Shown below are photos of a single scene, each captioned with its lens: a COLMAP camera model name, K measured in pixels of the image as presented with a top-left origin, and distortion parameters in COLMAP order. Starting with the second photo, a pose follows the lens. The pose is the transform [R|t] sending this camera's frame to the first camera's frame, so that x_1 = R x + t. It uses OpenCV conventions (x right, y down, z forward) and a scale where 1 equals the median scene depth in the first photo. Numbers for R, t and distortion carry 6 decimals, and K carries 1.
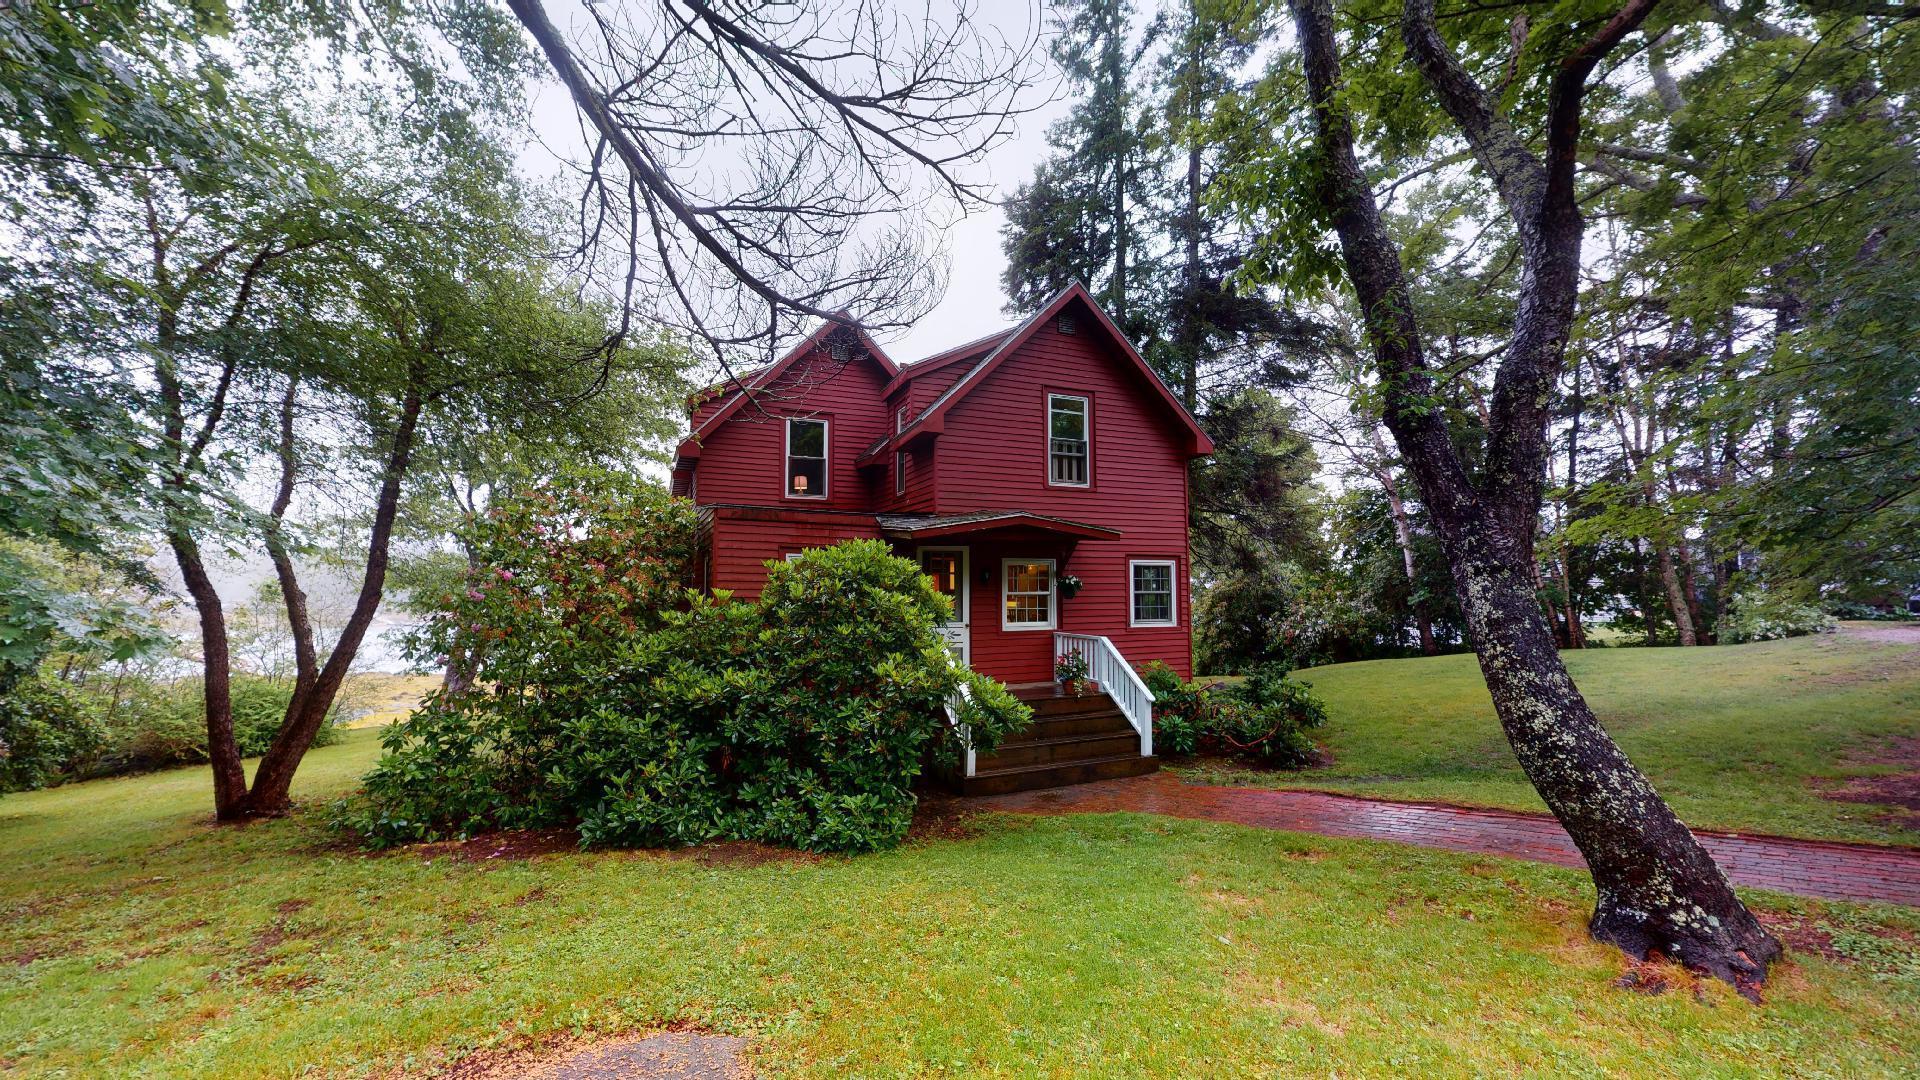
lens RADIAL K [[755.5, 0, 965.4], [0, 755.5, 545.5], [0, 0, 1]] dist [-0.000707, -0.000008]
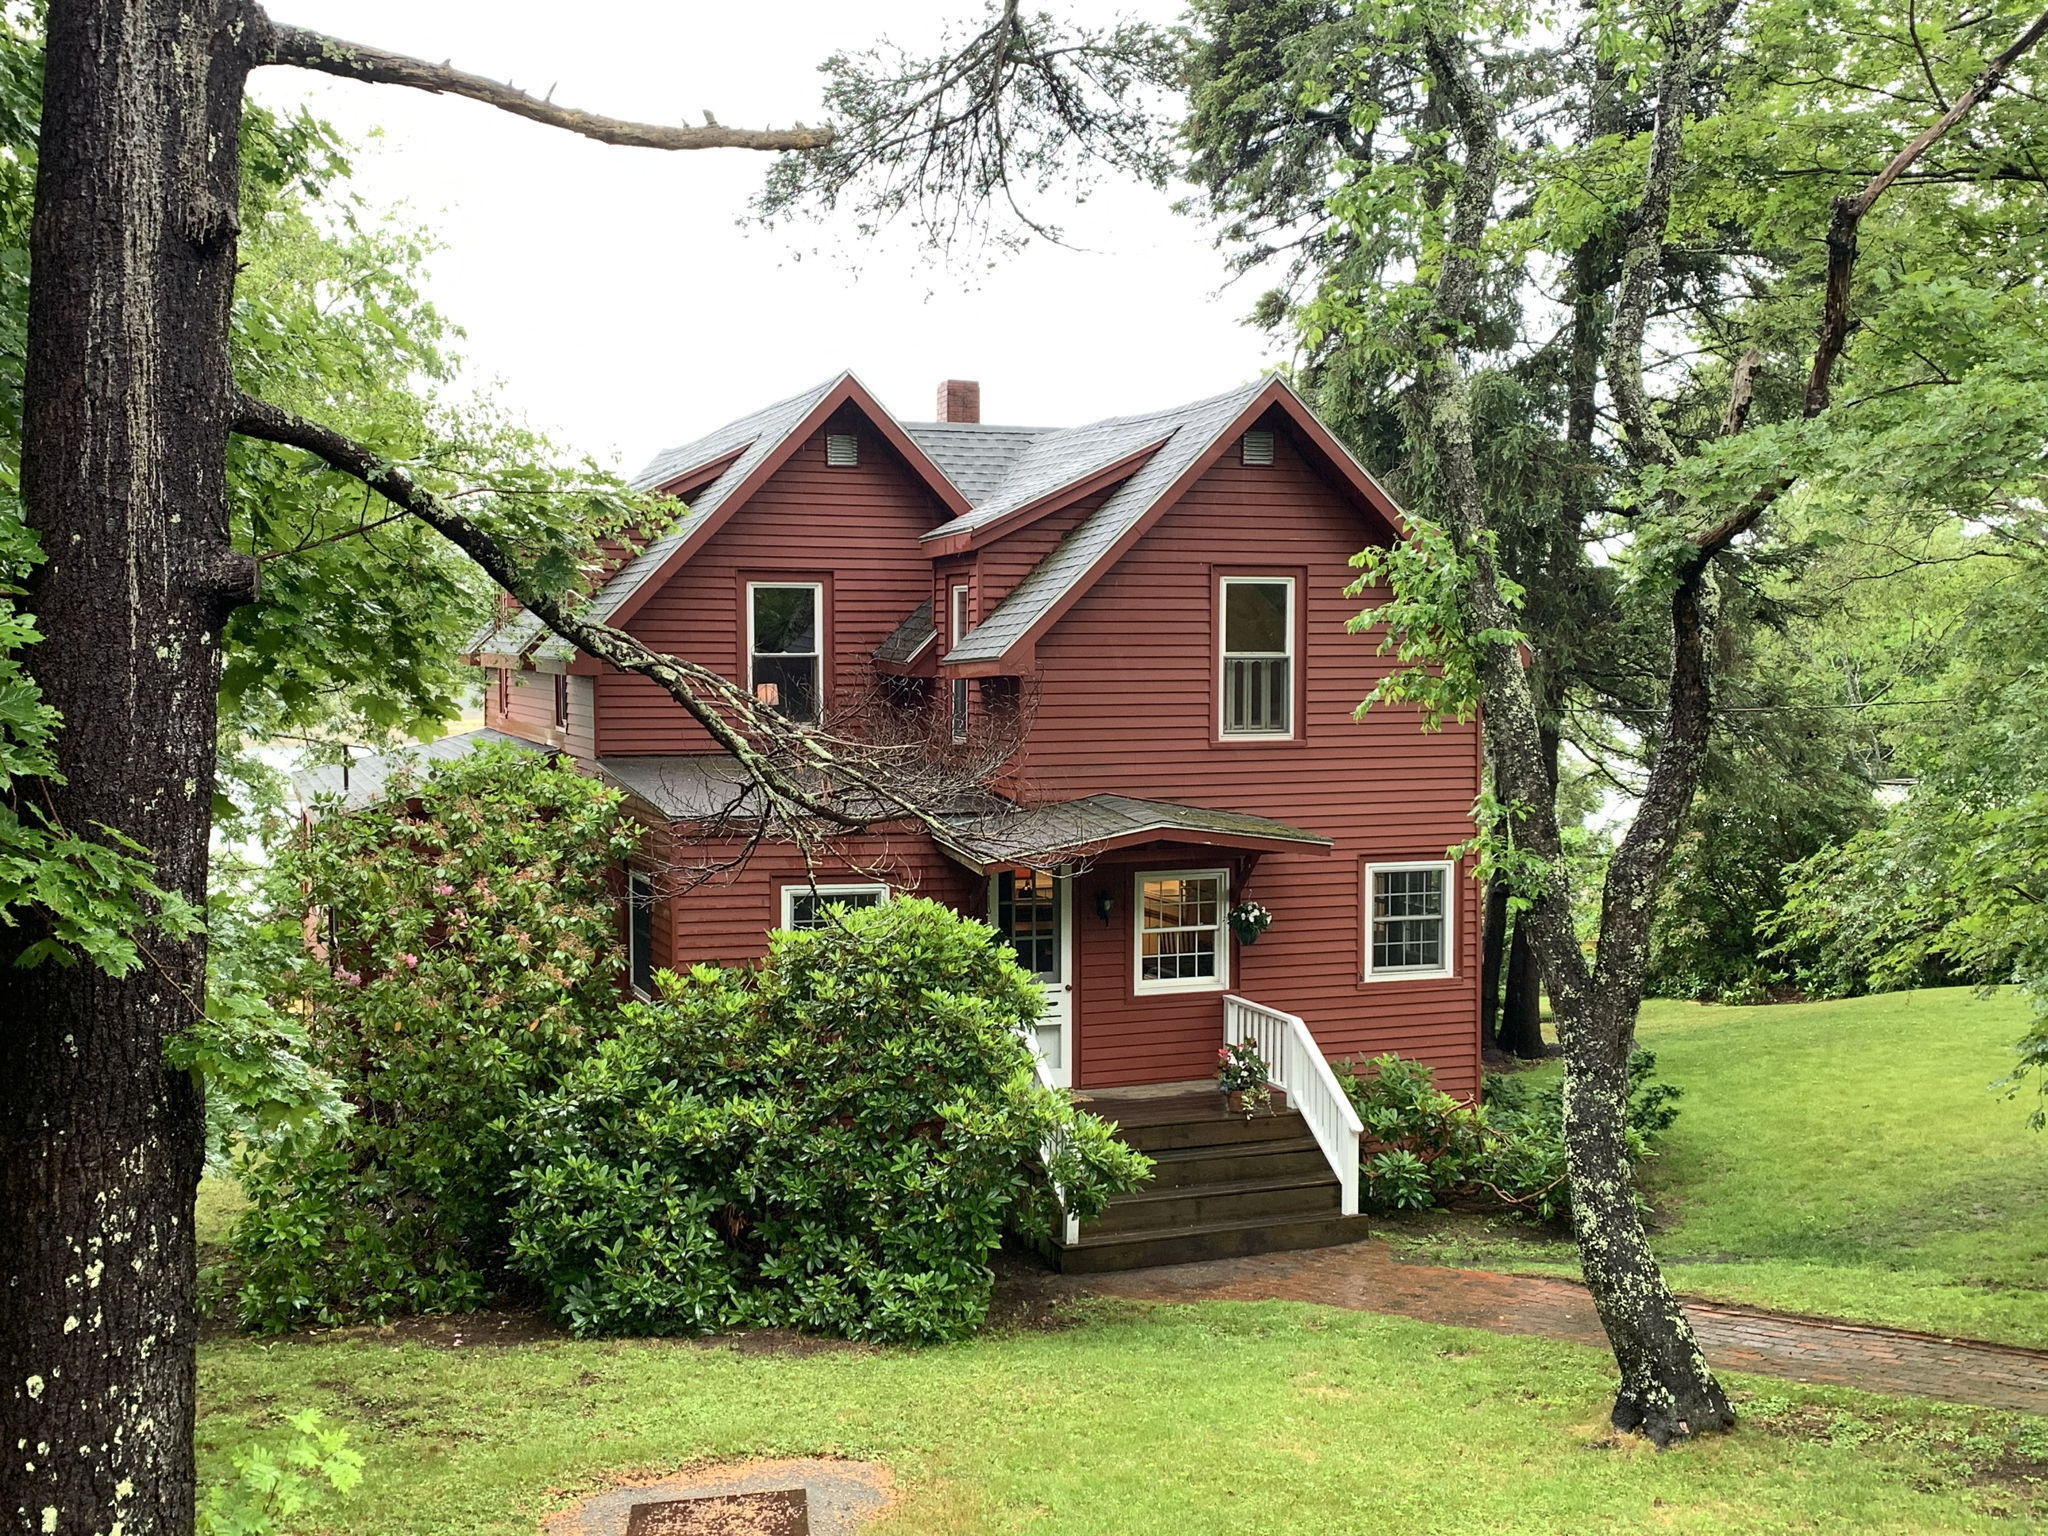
lens RADIAL K [[2246.7, 0, 1024.0], [0, 2246.7, 768.0], [0, 0, 1]] dist [0.196267, -0.735457]
pose [[0.999226, 0.005616, -0.038927, 0.048258], [-0.001154, 0.993513, 0.113716, -0.417802], [0.039313, -0.113584, 0.992750, -1.158456]]
